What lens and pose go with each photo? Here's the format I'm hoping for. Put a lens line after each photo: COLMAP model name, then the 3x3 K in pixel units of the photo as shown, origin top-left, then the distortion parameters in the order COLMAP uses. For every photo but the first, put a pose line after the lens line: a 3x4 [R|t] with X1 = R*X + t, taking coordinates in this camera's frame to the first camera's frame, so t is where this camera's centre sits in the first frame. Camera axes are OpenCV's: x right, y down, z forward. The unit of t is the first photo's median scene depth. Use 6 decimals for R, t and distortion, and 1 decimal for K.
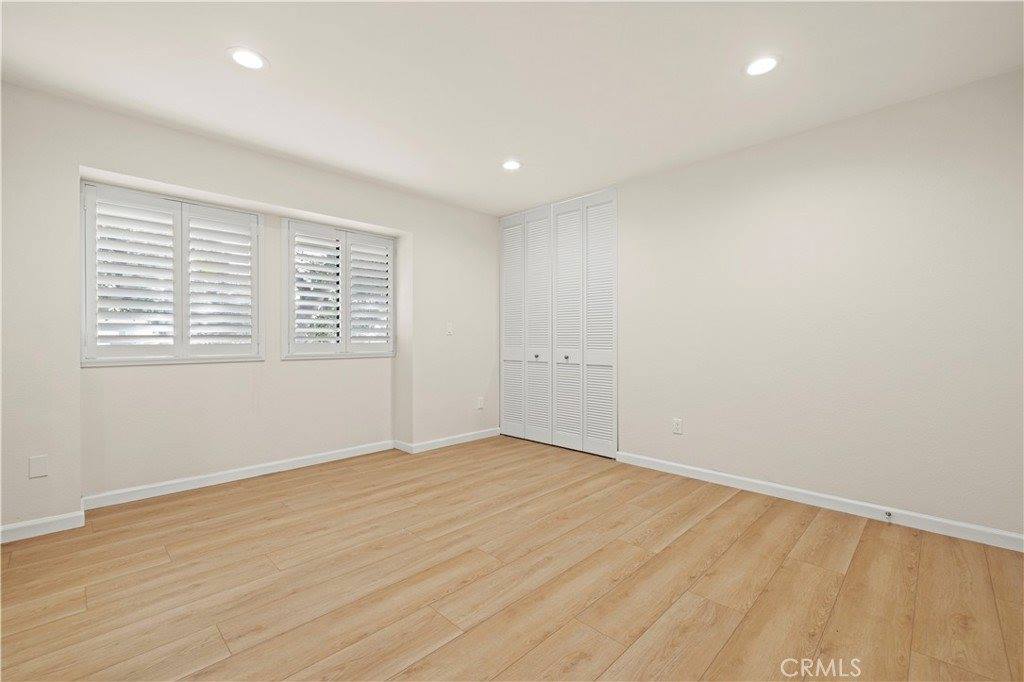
lens RADIAL K [[434.3, 0, 507.6], [0, 434.3, 338.4], [0, 0, 1]] dist [0.001478, 0.001069]
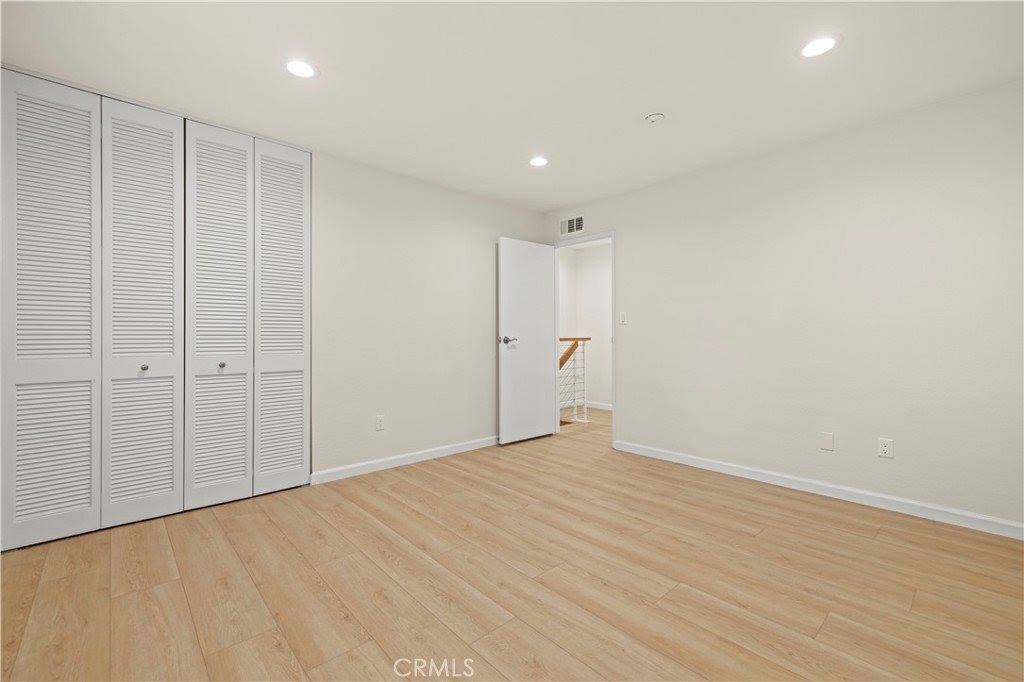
lens RADIAL K [[434.3, 0, 505.2], [0, 434.3, 340.4], [0, 0, 1]] dist [0.001478, 0.001069]
pose [[0.052383, -0.008876, 0.998588, -0.696325], [0.000349, 0.999961, 0.008870, 0.001105], [-0.998627, -0.000116, 0.052384, 0.754133]]
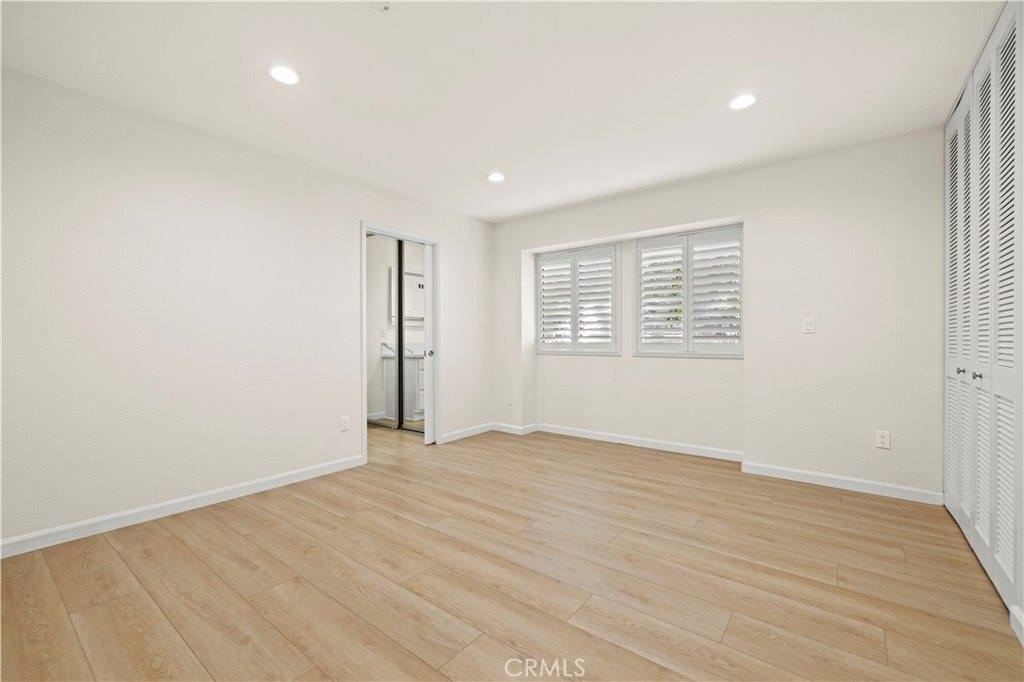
lens RADIAL K [[434.3, 0, 505.1], [0, 434.3, 335.6], [0, 0, 1]] dist [0.001478, 0.001069]
pose [[0.111953, -0.007933, -0.993682, 0.790961], [0.001994, 0.999968, -0.007758, 0.001722], [0.993711, -0.001113, 0.111965, 0.588966]]
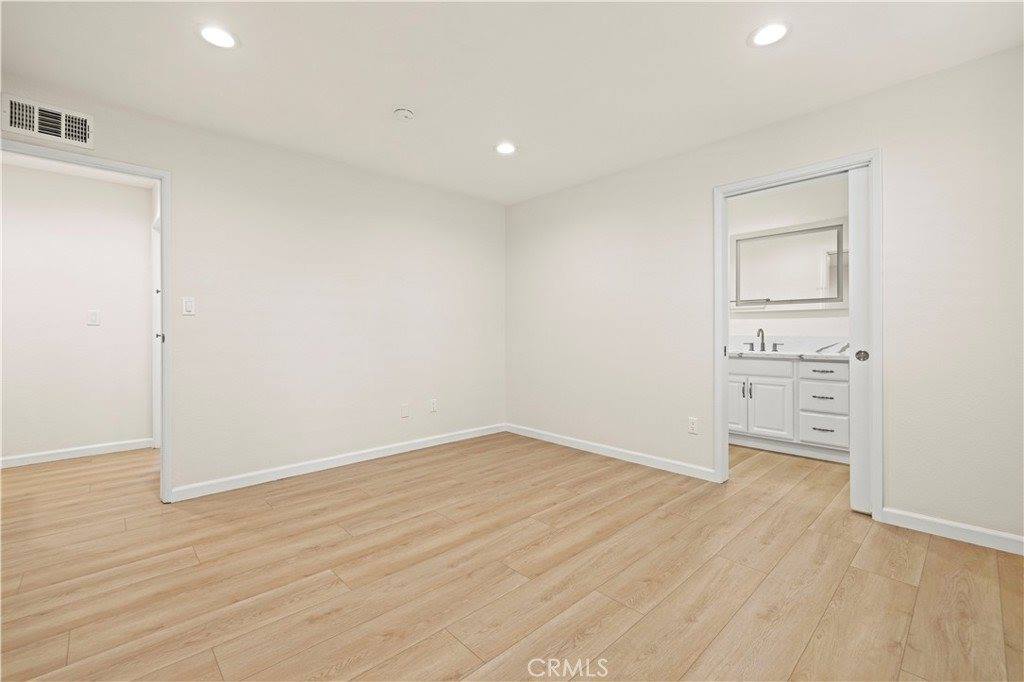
lens RADIAL K [[434.3, 0, 511.7], [0, 434.3, 339.9], [0, 0, 1]] dist [0.001478, 0.001069]
pose [[-0.999434, 0.002680, 0.033529, -0.047978], [0.003277, 0.999837, 0.017751, 0.001215], [-0.033476, 0.017851, -0.999280, 1.371563]]
